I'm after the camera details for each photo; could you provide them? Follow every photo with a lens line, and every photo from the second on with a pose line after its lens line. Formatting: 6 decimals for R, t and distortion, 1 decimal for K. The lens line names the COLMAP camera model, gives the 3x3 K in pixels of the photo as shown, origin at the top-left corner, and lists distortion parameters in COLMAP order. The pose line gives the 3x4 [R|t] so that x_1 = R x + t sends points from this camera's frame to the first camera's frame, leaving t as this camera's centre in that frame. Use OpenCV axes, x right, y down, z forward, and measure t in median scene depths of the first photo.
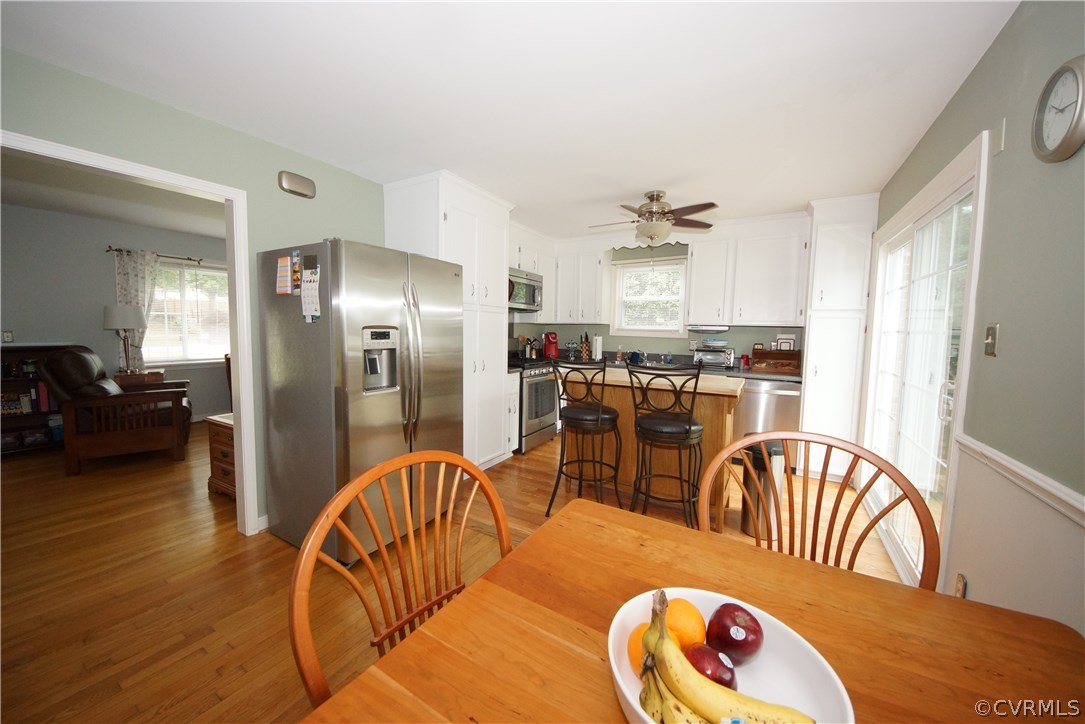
lens RADIAL K [[377.5, 0, 538.6], [0, 377.5, 360.8], [0, 0, 1]] dist [0.015532, -0.000092]
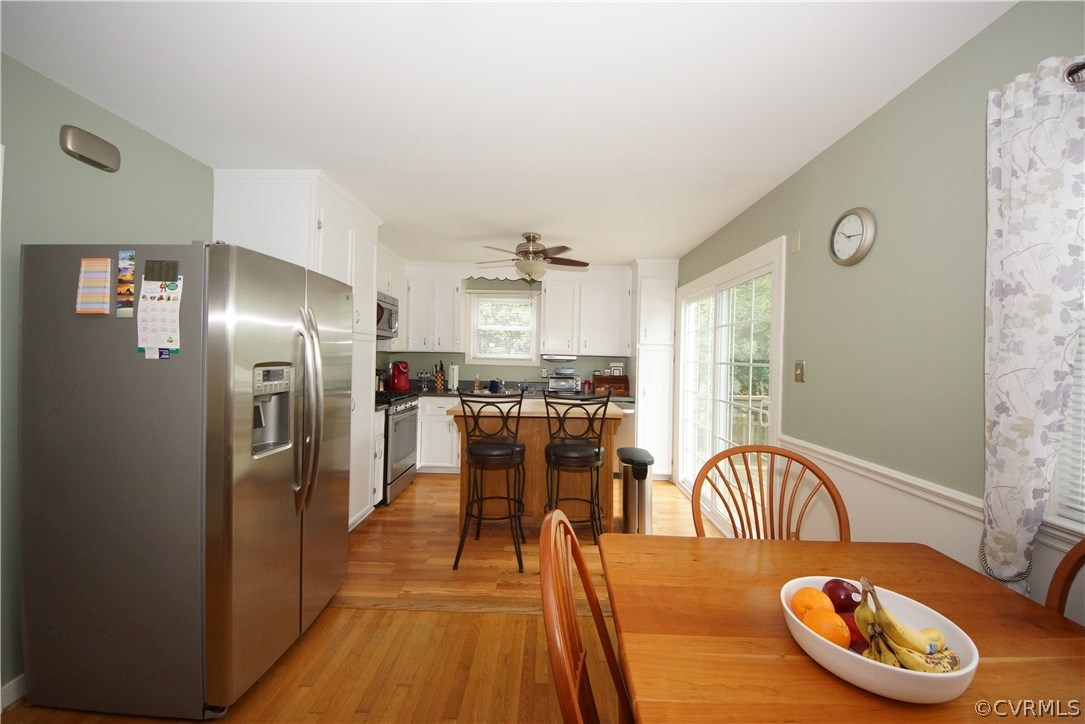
lens RADIAL K [[392.7, 0, 539.7], [0, 392.7, 355.6], [0, 0, 1]] dist [0.000916, -0.000260]
pose [[0.870804, -0.001046, 0.491629, -0.203700], [0.039509, 0.996912, -0.067860, -0.018907], [-0.490040, 0.078516, 0.868157, 0.038923]]
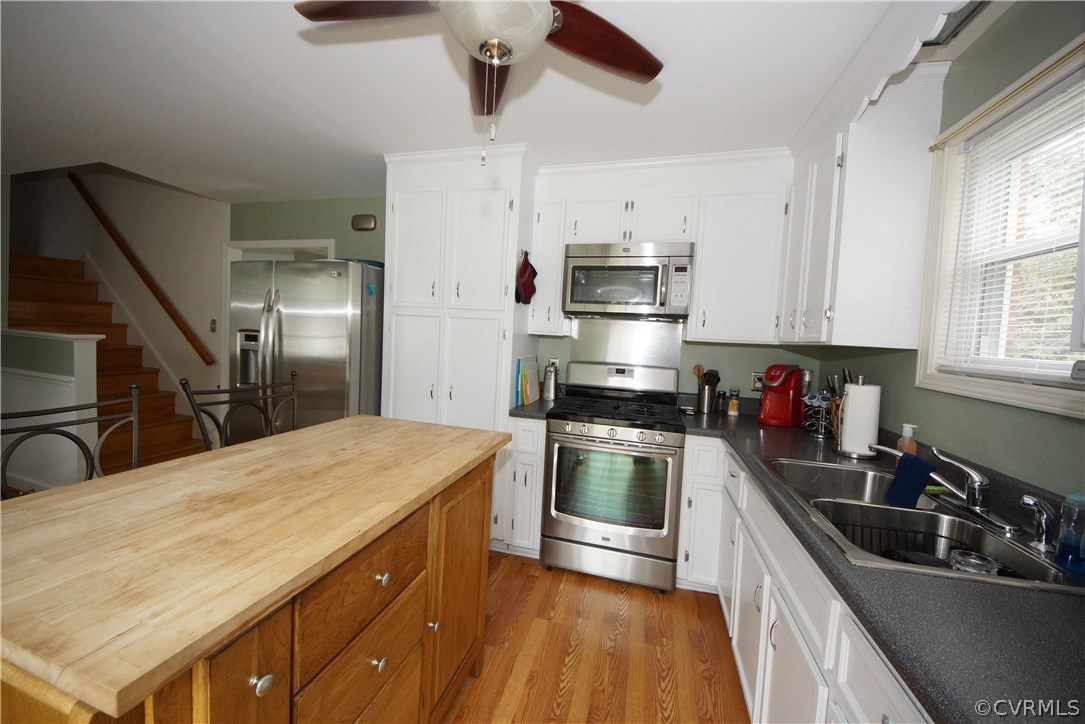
lens RADIAL K [[392.7, 0, 539.7], [0, 392.7, 355.6], [0, 0, 1]] dist [0.000916, -0.000260]
pose [[0.266505, 0.040436, -0.962985, 0.584059], [-0.129418, 0.991573, 0.005820, -0.080207], [0.955105, 0.123077, 0.269493, 0.910621]]
